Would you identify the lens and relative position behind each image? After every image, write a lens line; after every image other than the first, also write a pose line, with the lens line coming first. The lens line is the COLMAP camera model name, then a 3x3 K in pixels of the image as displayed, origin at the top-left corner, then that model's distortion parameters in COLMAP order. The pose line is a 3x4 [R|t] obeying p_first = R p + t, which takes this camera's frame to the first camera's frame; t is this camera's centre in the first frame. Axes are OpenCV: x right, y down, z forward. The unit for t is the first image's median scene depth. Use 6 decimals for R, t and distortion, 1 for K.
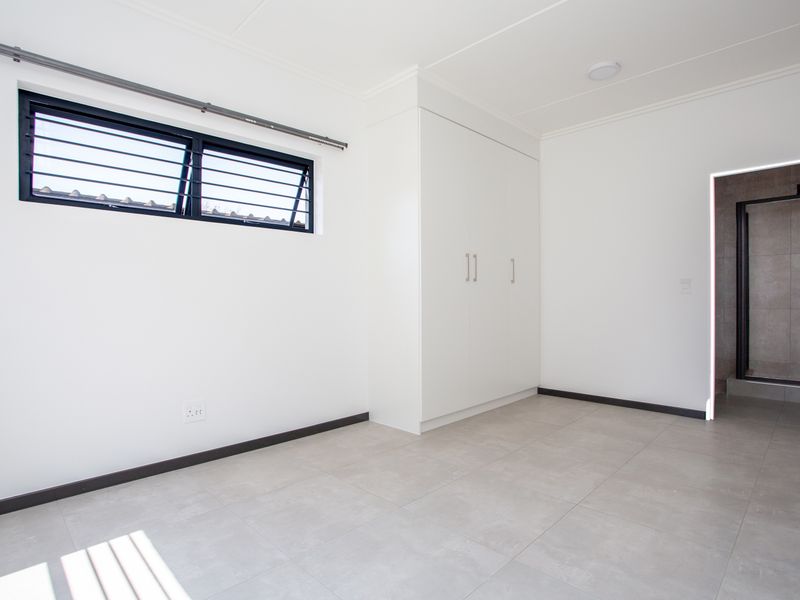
lens RADIAL K [[428.1, 0, 400.0], [0, 428.1, 300.0], [0, 0, 1]] dist [-0.048020, 0.000100]
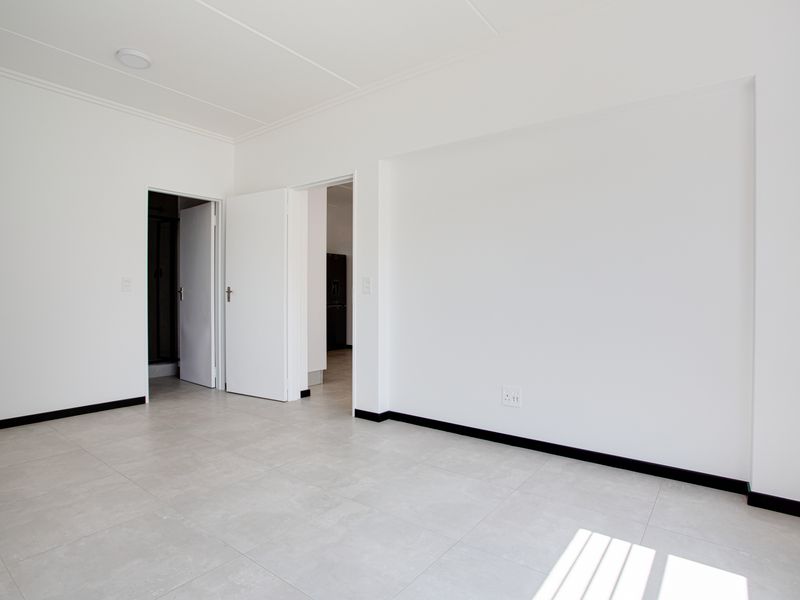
lens RADIAL K [[444.8, 0, 400.0], [0, 444.8, 300.0], [0, 0, 1]] dist [-0.046421, -0.000632]
pose [[-0.115953, -0.010722, 0.993197, -0.641931], [0.008493, 0.999894, 0.011786, 0.010163], [-0.993218, 0.009802, -0.115849, 0.620545]]
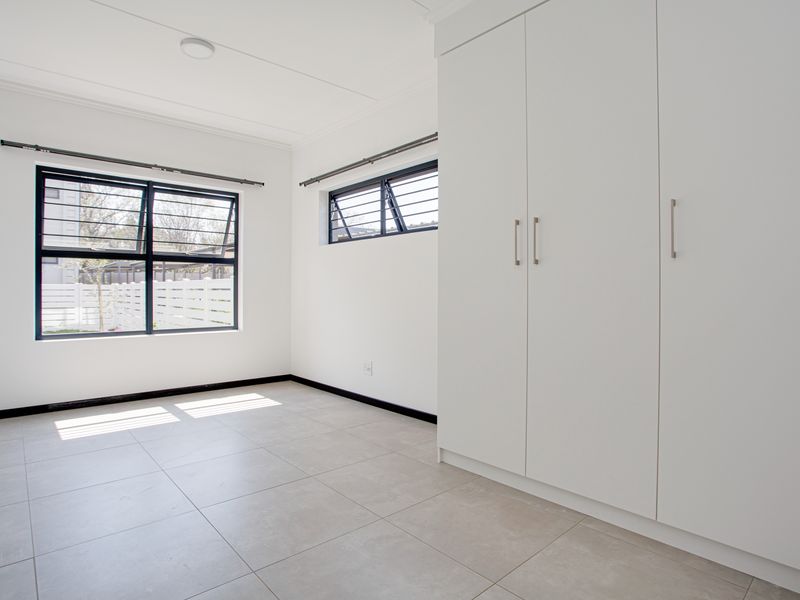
lens RADIAL K [[465.3, 0, 398.3], [0, 465.3, 286.8], [0, 0, 1]] dist [-0.003057, -0.000500]
pose [[-0.061586, -0.000636, -0.998102, 1.126975], [-0.000837, 0.999999, -0.000586, -0.019363], [0.998101, 0.000799, -0.061586, 1.180305]]
